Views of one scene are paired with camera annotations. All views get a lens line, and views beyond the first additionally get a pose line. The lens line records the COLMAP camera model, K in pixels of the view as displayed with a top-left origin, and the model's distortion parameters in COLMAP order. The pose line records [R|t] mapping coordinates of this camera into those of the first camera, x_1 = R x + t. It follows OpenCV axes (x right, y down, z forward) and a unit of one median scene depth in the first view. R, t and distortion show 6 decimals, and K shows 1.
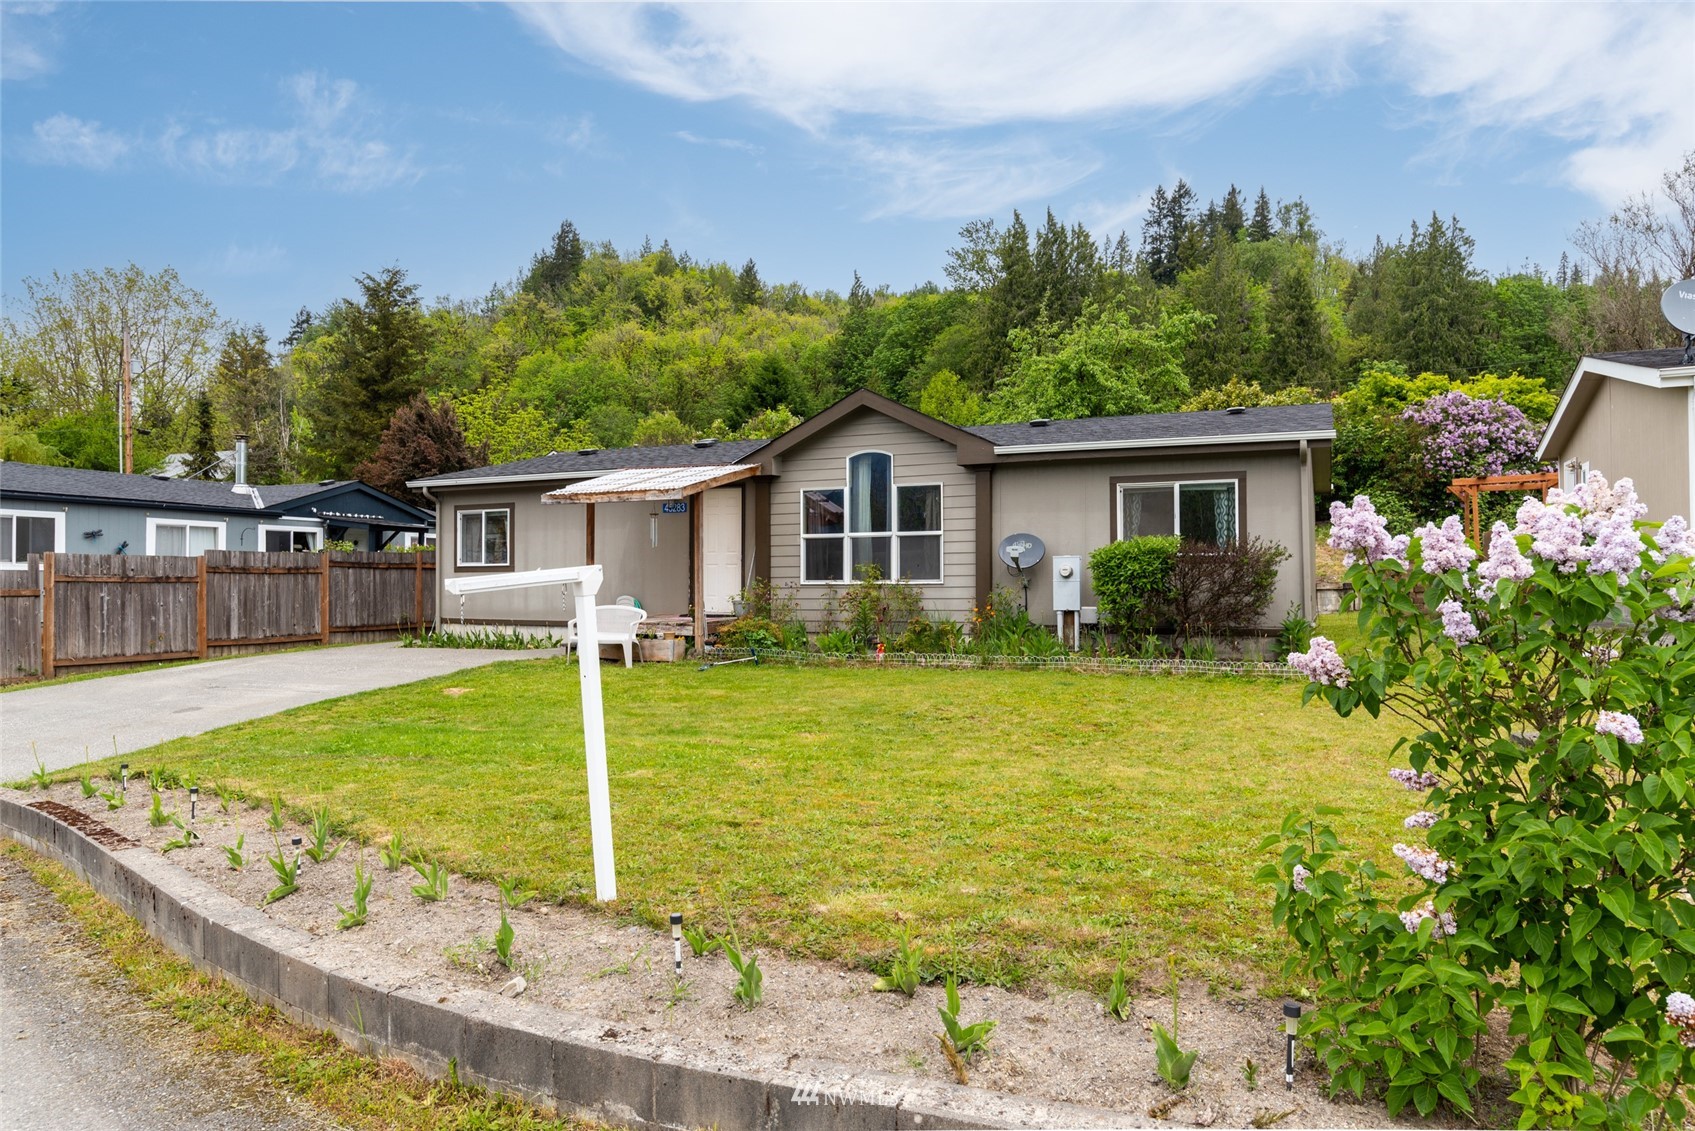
lens RADIAL K [[1145.5, 0, 847.5], [0, 1145.5, 565.5], [0, 0, 1]] dist [-0.047395, 0.058404]
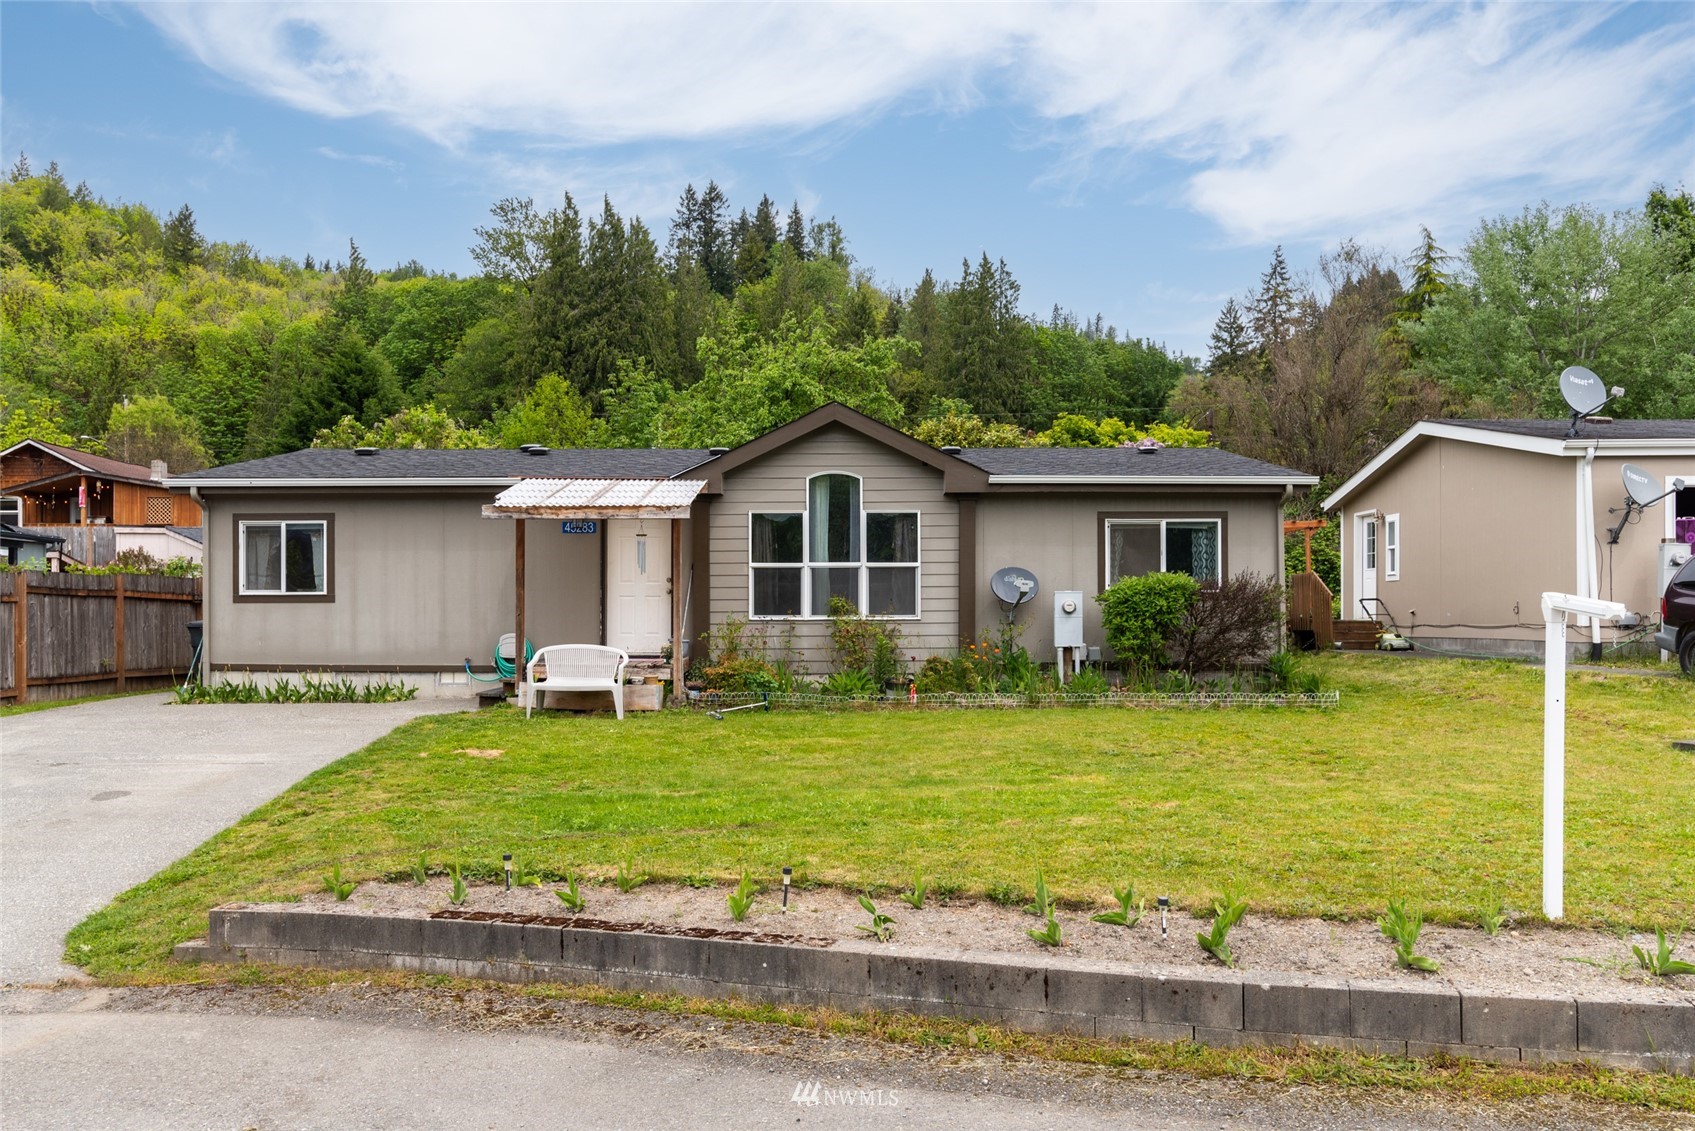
lens RADIAL K [[1299.7, 0, 847.8], [0, 1299.7, 612.1], [0, 0, 1]] dist [-0.007856, 0.008620]
pose [[0.906096, 0.006283, 0.423025, -0.137341], [-0.008969, 0.999950, 0.004358, 0.001920], [-0.422976, -0.007743, 0.906108, 0.022714]]
